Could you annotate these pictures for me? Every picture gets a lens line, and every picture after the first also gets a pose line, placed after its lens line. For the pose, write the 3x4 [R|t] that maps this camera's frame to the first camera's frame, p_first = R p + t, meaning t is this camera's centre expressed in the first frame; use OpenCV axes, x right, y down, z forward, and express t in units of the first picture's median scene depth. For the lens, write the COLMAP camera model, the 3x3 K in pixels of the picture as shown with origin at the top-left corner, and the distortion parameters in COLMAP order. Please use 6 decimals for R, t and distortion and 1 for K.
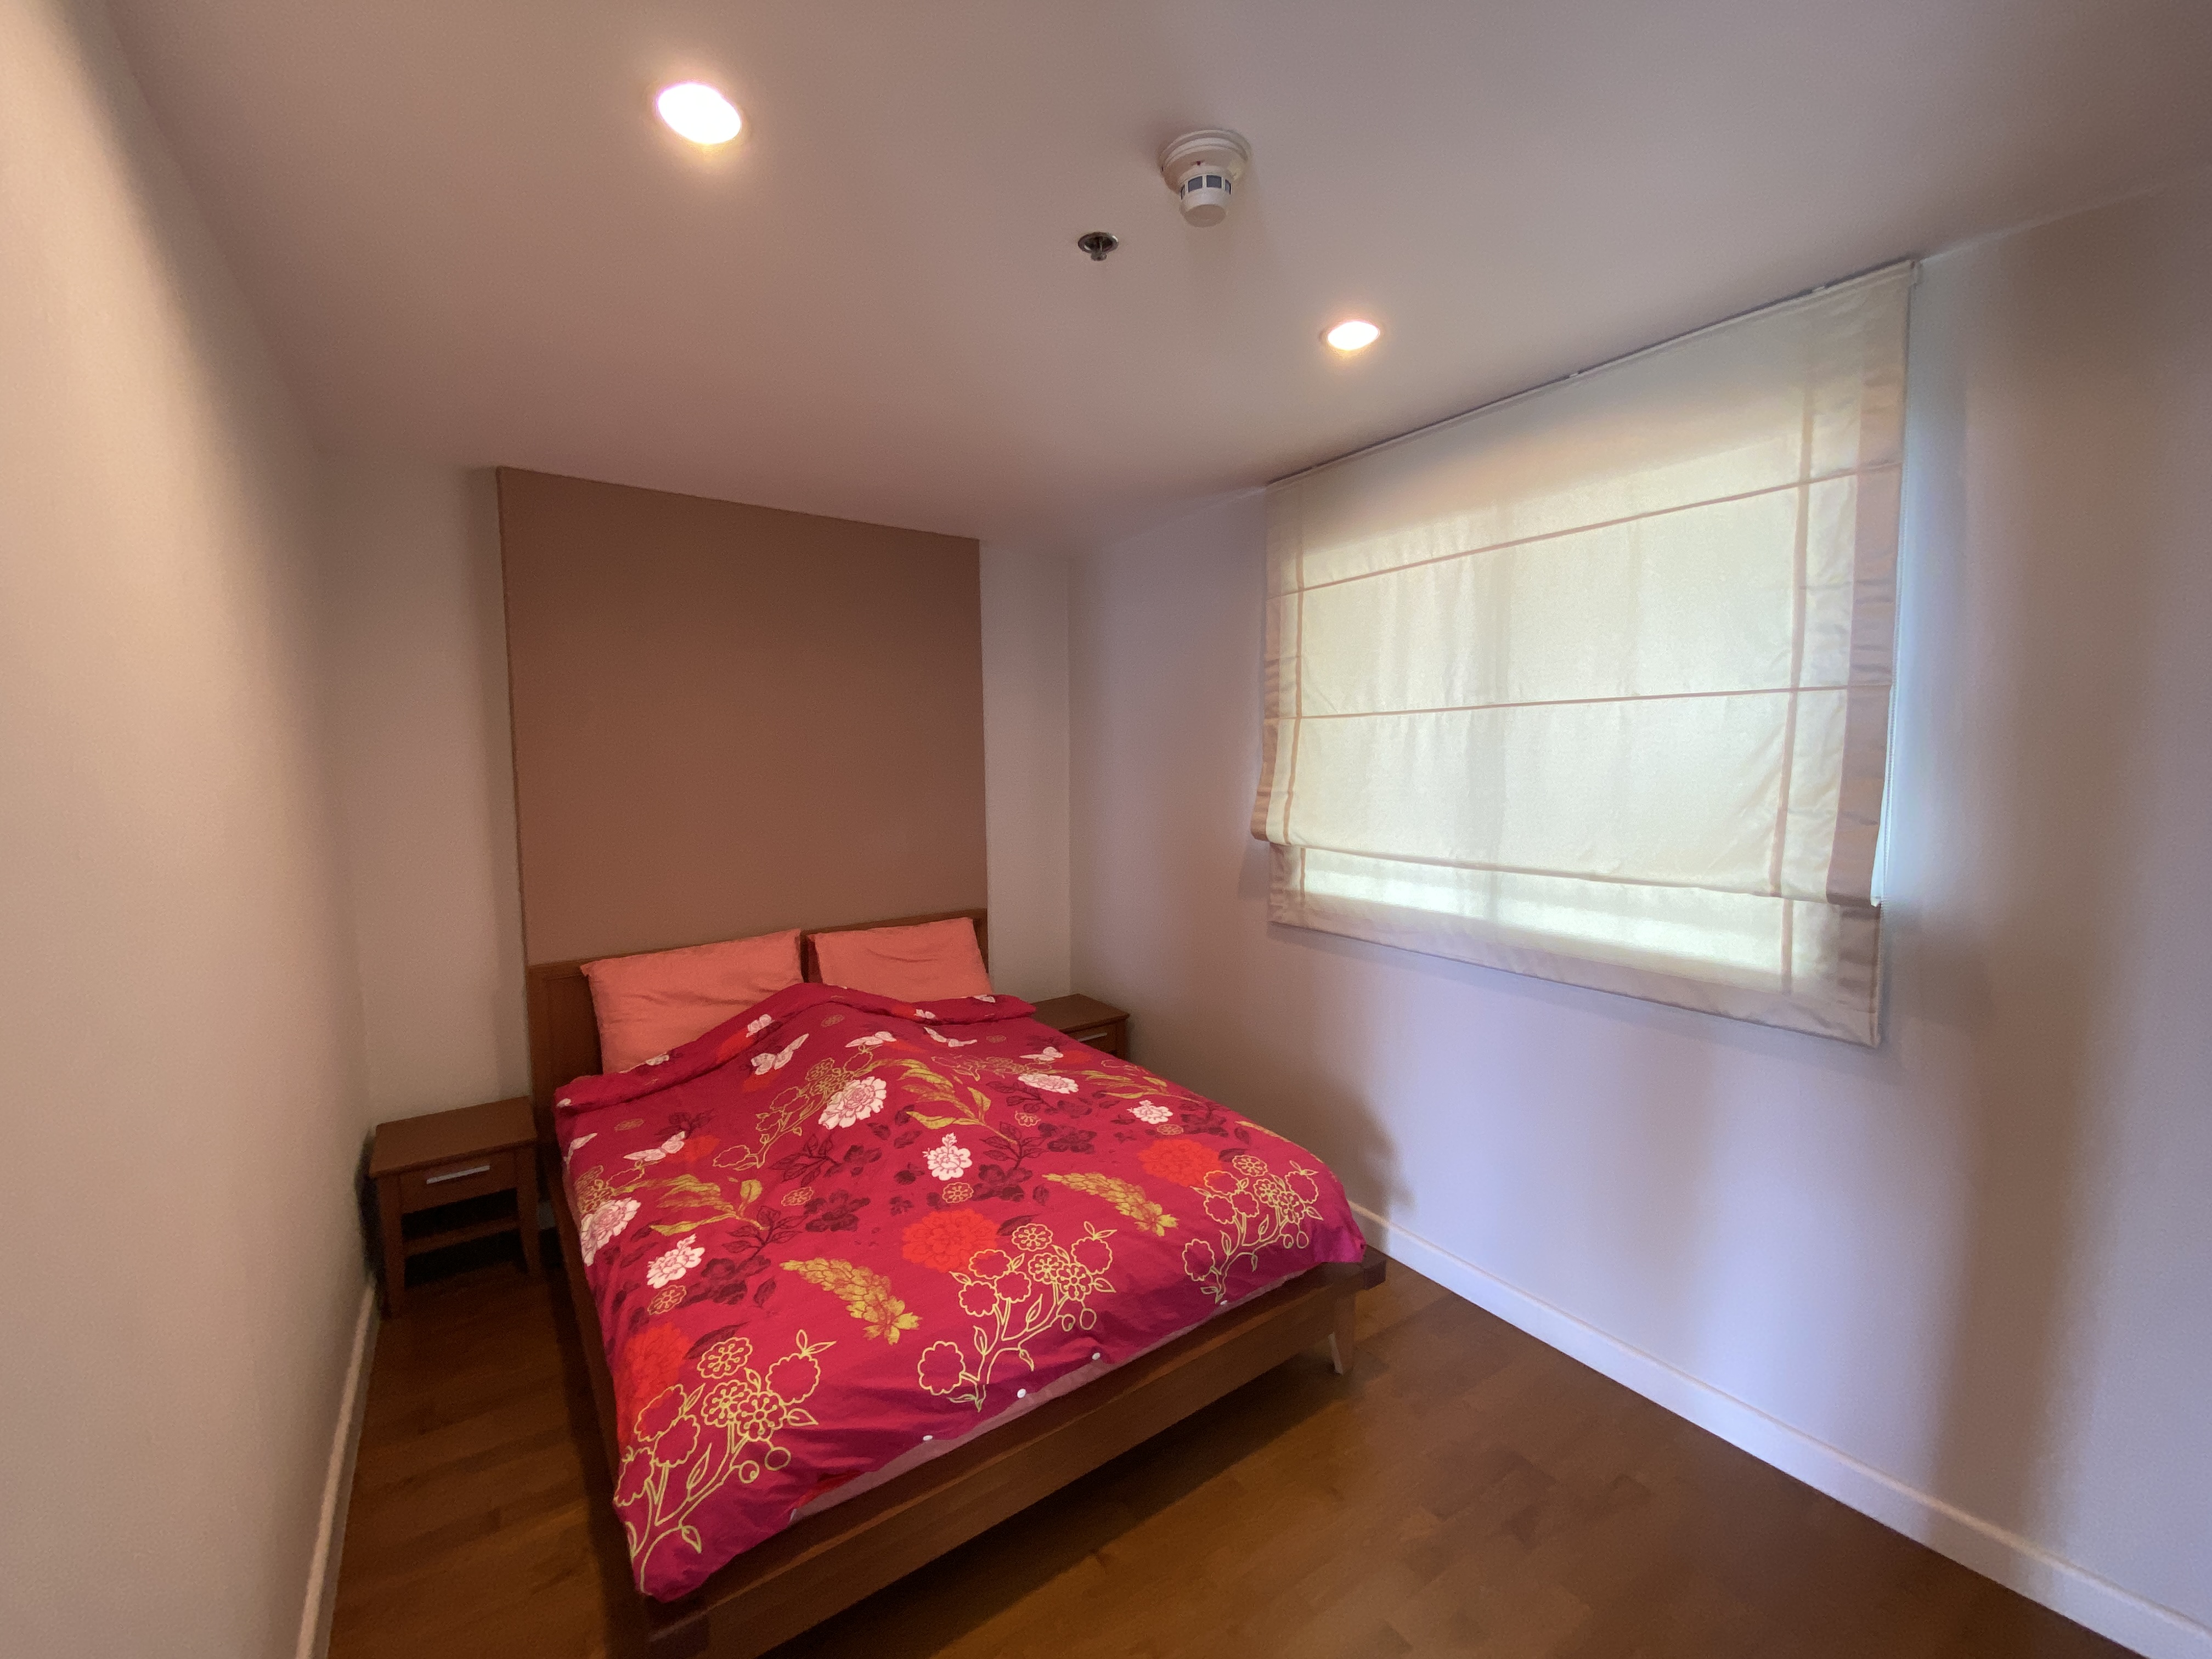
lens RADIAL K [[893.4, 0, 1089.0], [0, 893.4, 813.6], [0, 0, 1]] dist [0.001010, -0.011948]
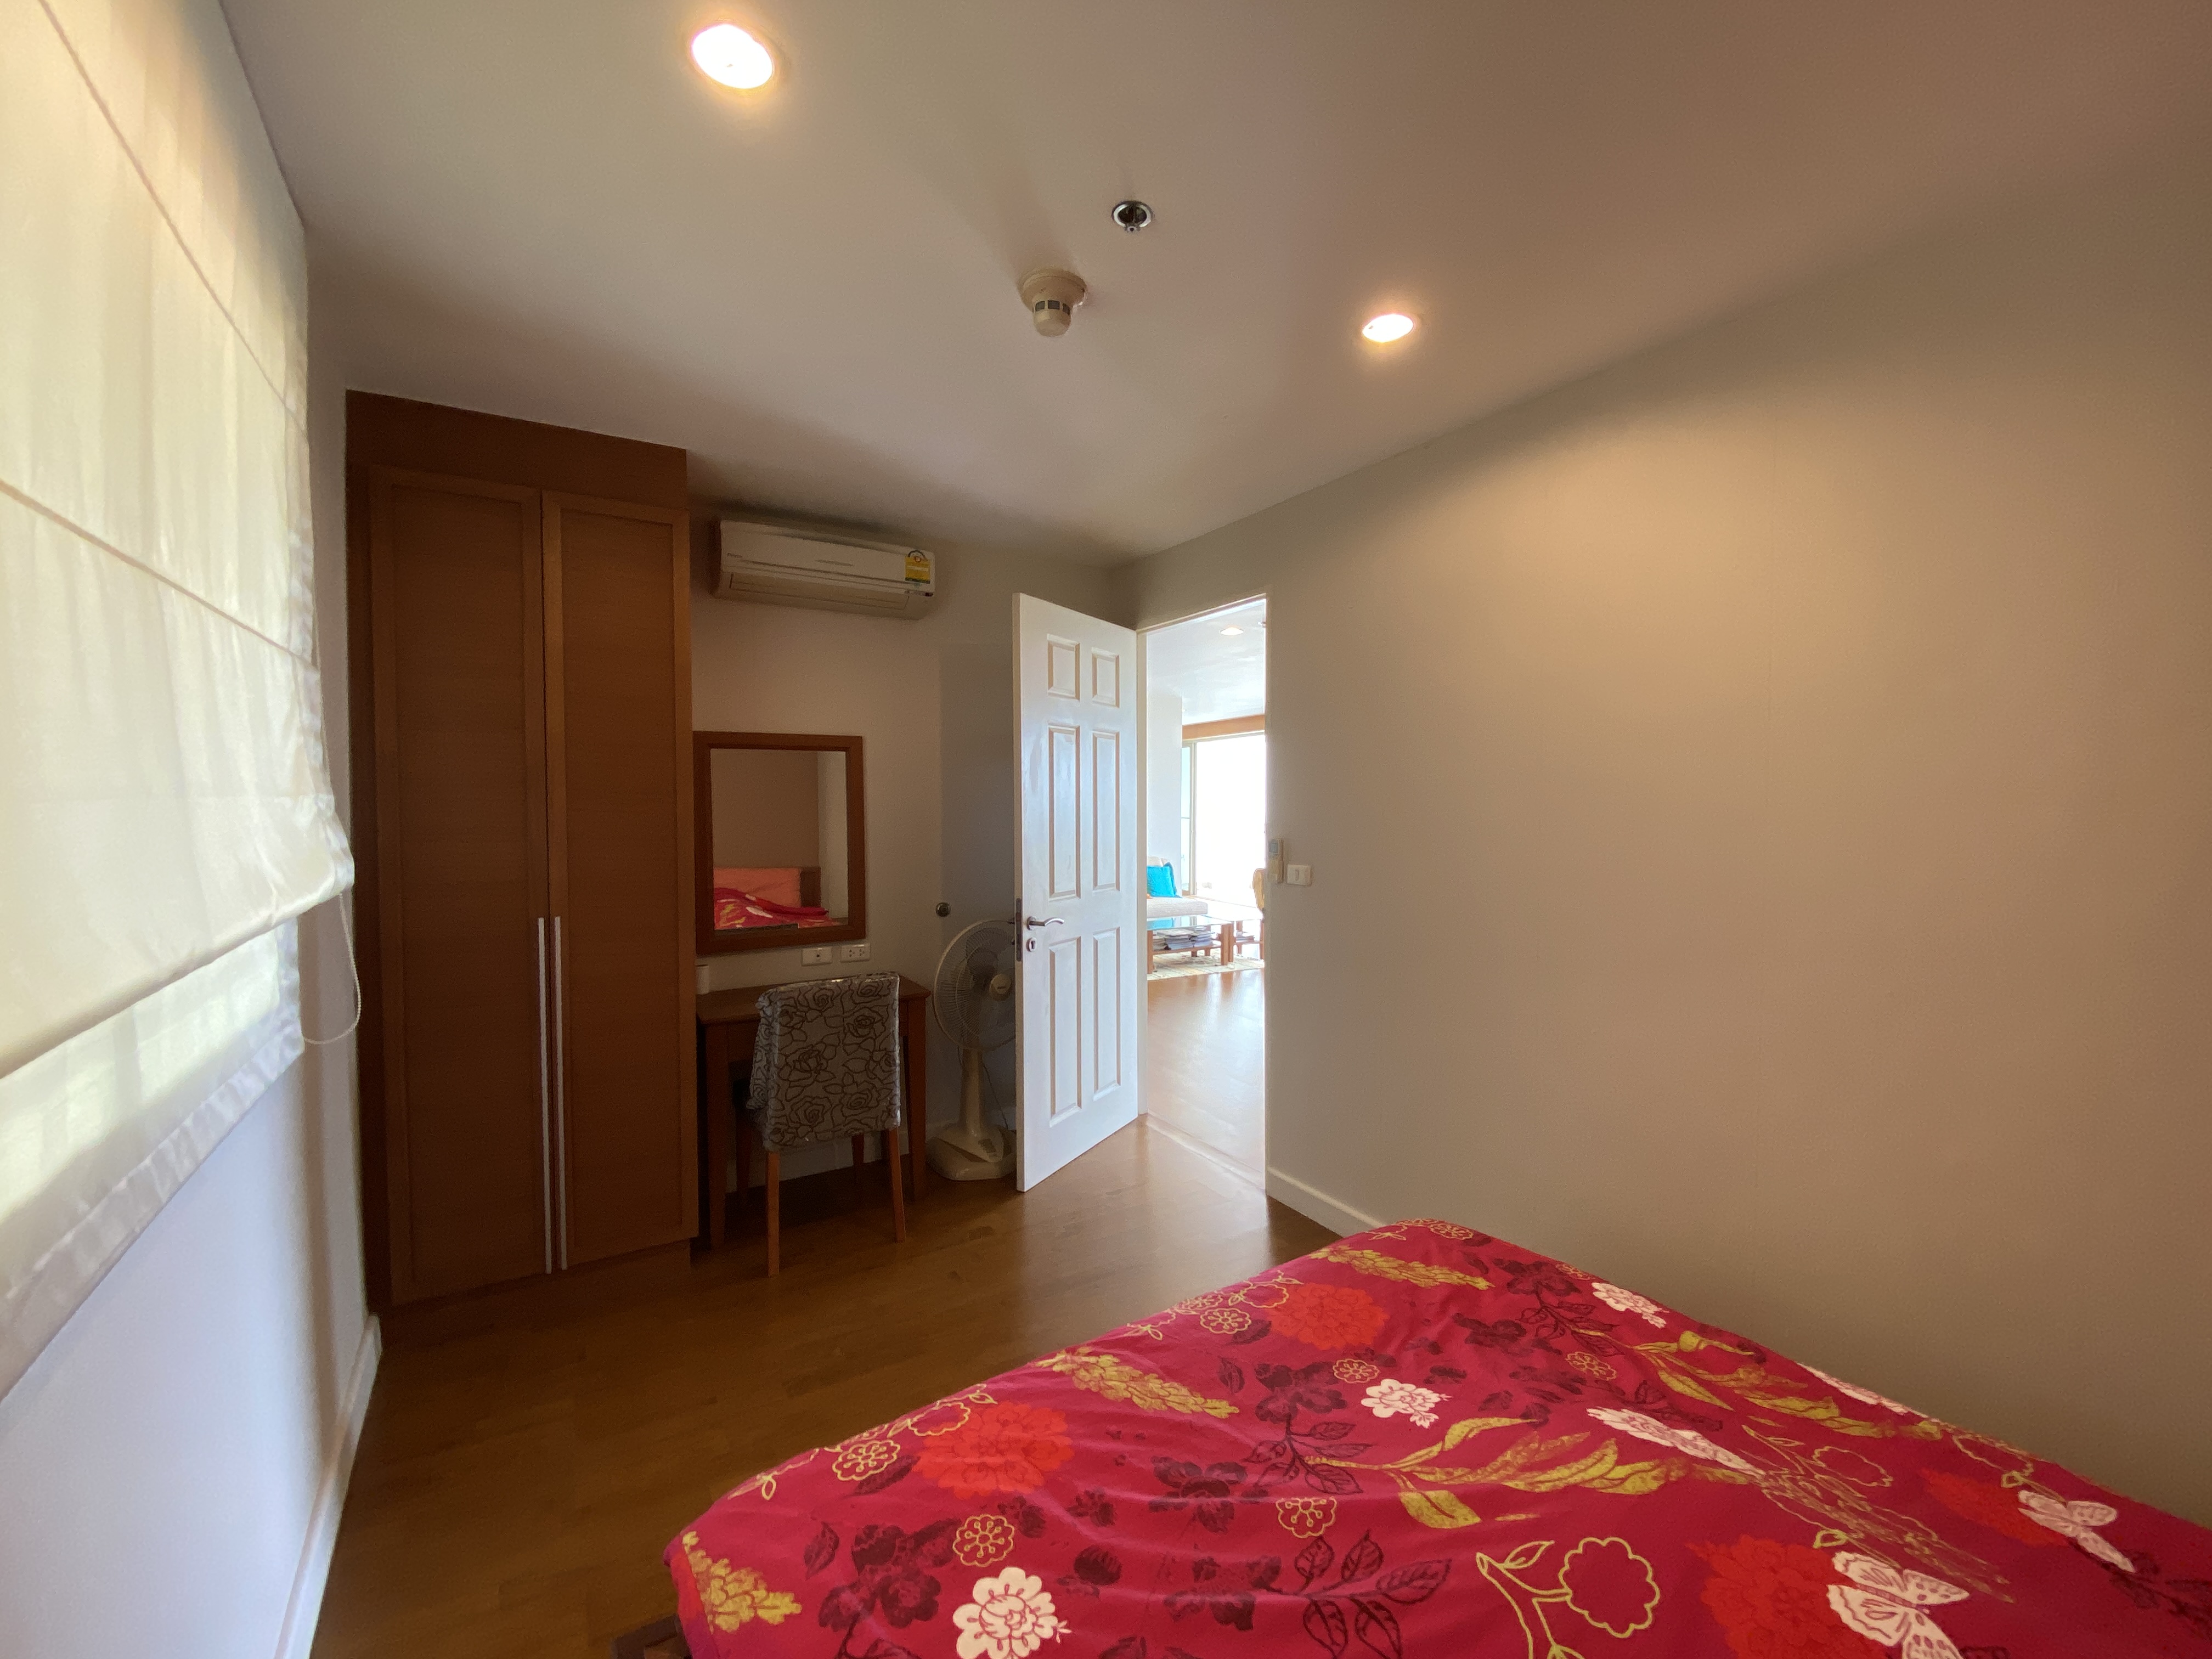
lens RADIAL K [[893.4, 0, 1089.0], [0, 893.4, 813.6], [0, 0, 1]] dist [0.001010, -0.011948]
pose [[-0.998928, 0.011647, 0.044805, 0.017011], [0.014826, 0.997345, 0.071303, -0.039358], [-0.043856, 0.071891, -0.996448, 1.620608]]
